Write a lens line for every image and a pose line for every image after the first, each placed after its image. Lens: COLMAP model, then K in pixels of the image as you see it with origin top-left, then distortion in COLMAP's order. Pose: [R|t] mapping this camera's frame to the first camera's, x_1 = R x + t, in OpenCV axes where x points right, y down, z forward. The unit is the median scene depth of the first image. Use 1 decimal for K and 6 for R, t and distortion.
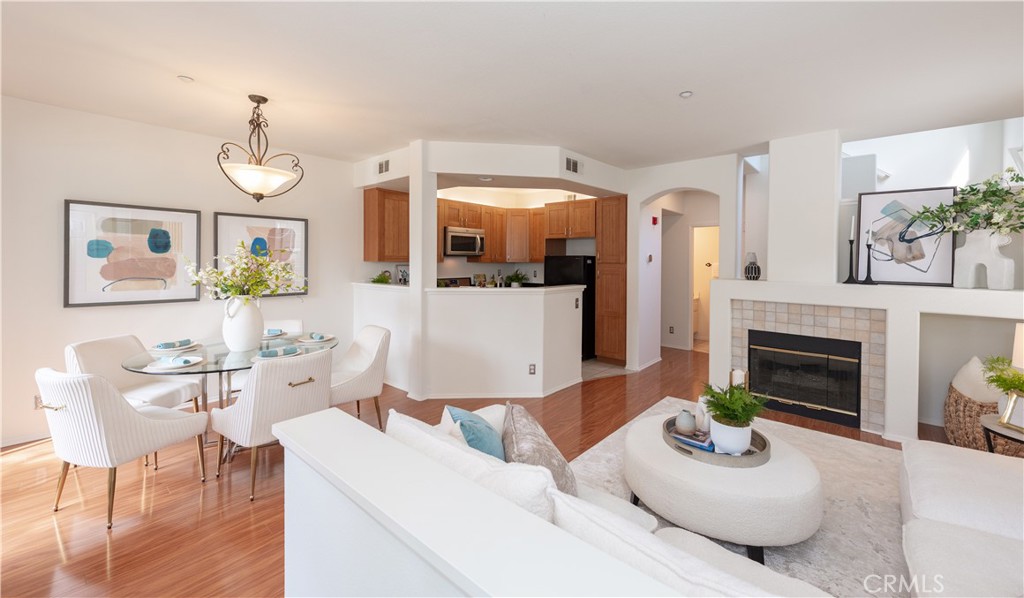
lens RADIAL K [[405.2, 0, 514.9], [0, 405.2, 262.2], [0, 0, 1]] dist [0.000543, -0.000078]
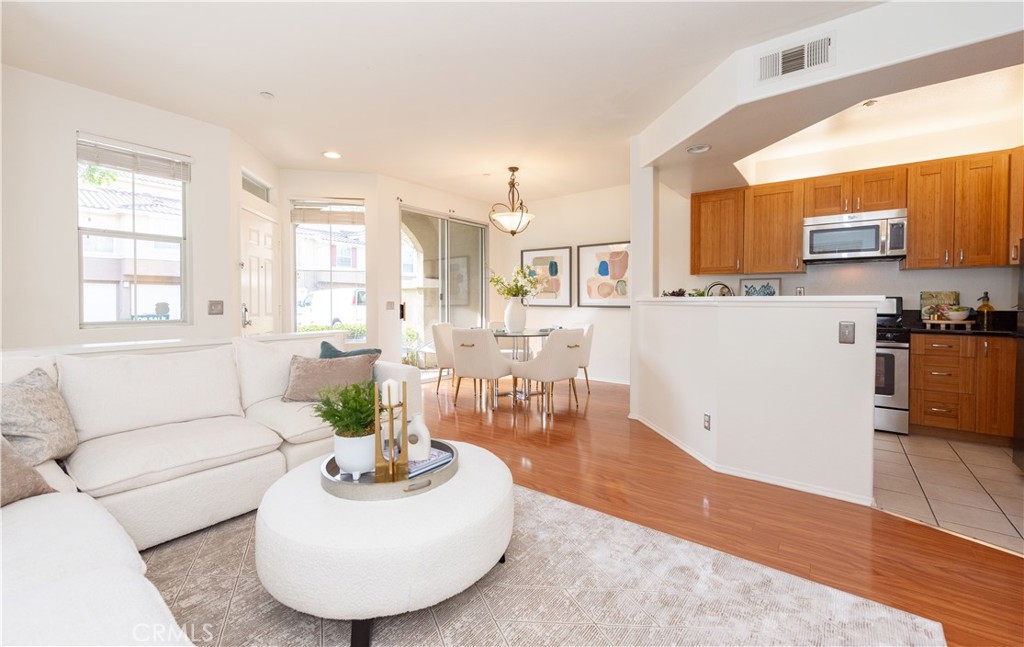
lens RADIAL K [[422.7, 0, 512.1], [0, 422.7, 307.5], [0, 0, 1]] dist [-0.001310, -0.000238]
pose [[0.060051, 0.010442, -0.998141, 0.770127], [-0.003967, 0.999940, 0.010223, 0.083690], [0.998187, 0.003346, 0.060089, 0.714233]]
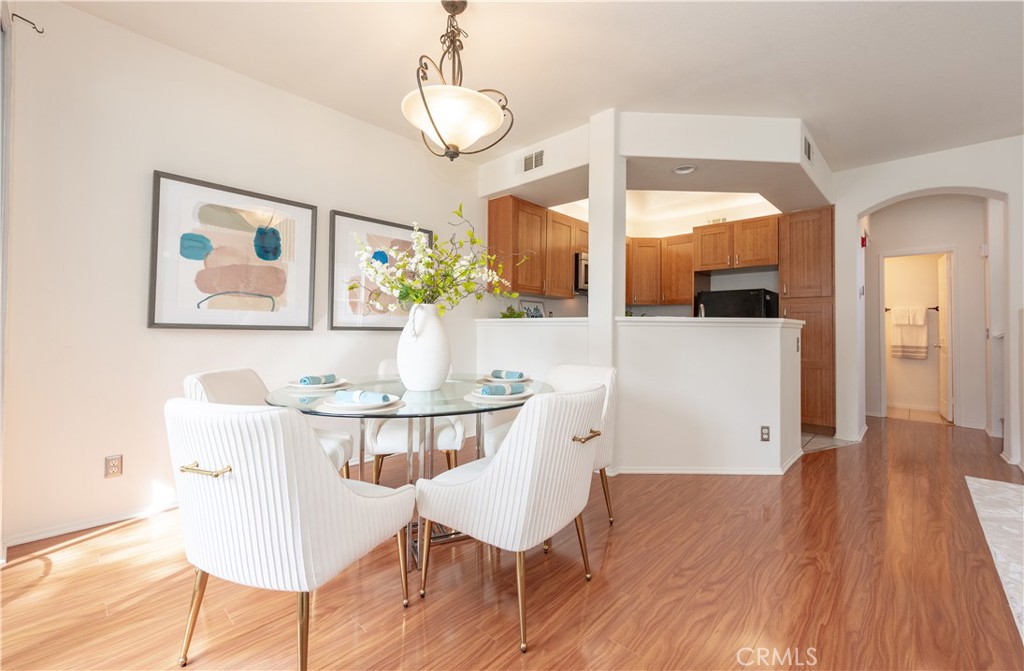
lens RADIAL K [[427.4, 0, 509.5], [0, 427.4, 319.9], [0, 0, 1]] dist [0.007711, -0.000258]
pose [[0.999027, 0.003581, -0.043965, -0.404540], [-0.004797, 0.999608, -0.027584, 0.099309], [0.043849, 0.027768, 0.998652, 0.258869]]
